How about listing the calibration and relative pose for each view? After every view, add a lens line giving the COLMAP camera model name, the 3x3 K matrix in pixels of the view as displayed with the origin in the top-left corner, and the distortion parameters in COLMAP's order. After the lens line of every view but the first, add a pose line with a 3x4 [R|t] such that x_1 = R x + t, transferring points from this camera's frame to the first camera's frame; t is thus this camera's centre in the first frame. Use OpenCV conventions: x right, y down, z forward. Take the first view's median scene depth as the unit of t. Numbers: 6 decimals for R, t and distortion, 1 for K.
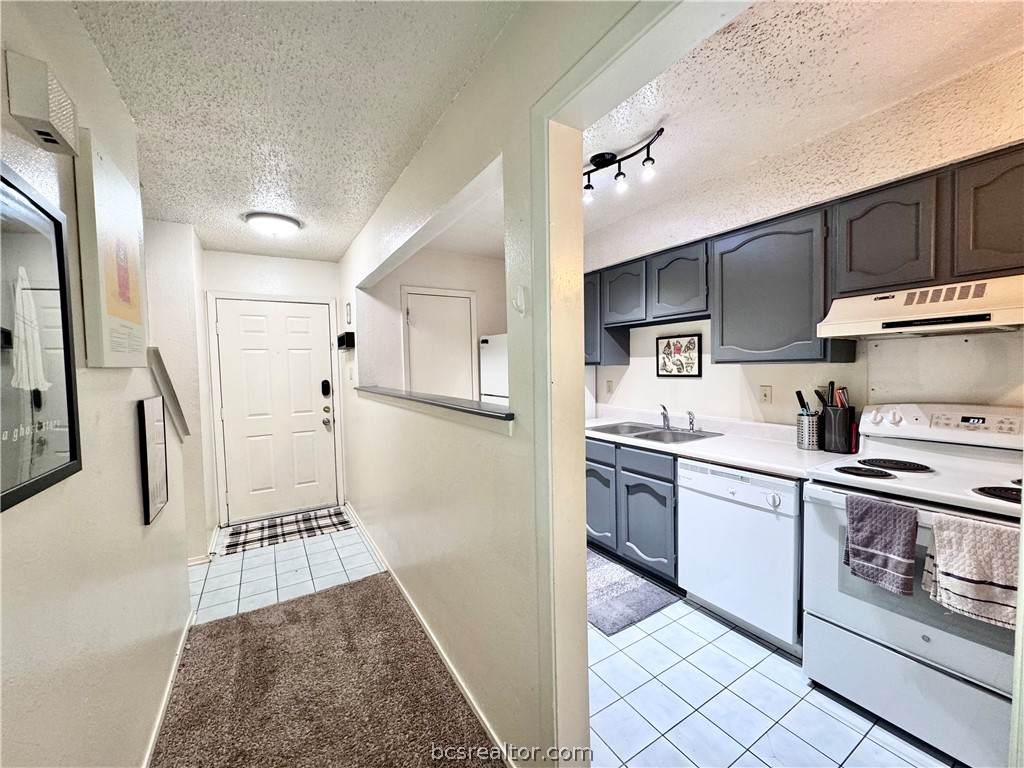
lens RADIAL K [[411.0, 0, 512.0], [0, 411.0, 384.0], [0, 0, 1]] dist [0.000143, 0.000003]
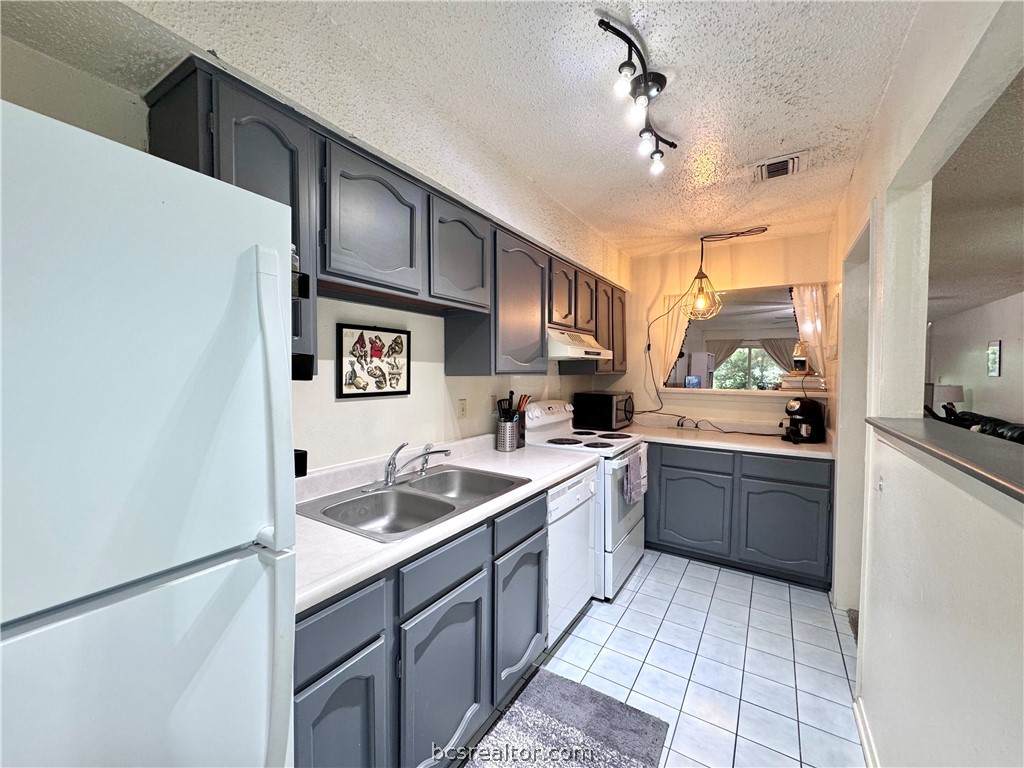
lens RADIAL K [[411.0, 0, 512.0], [0, 411.0, 384.0], [0, 0, 1]] dist [0.000143, 0.000003]
pose [[-0.442221, -0.010763, 0.896842, -0.223298], [0.040041, 0.998694, 0.031729, -0.046414], [-0.896012, 0.049942, -0.441212, 1.097903]]
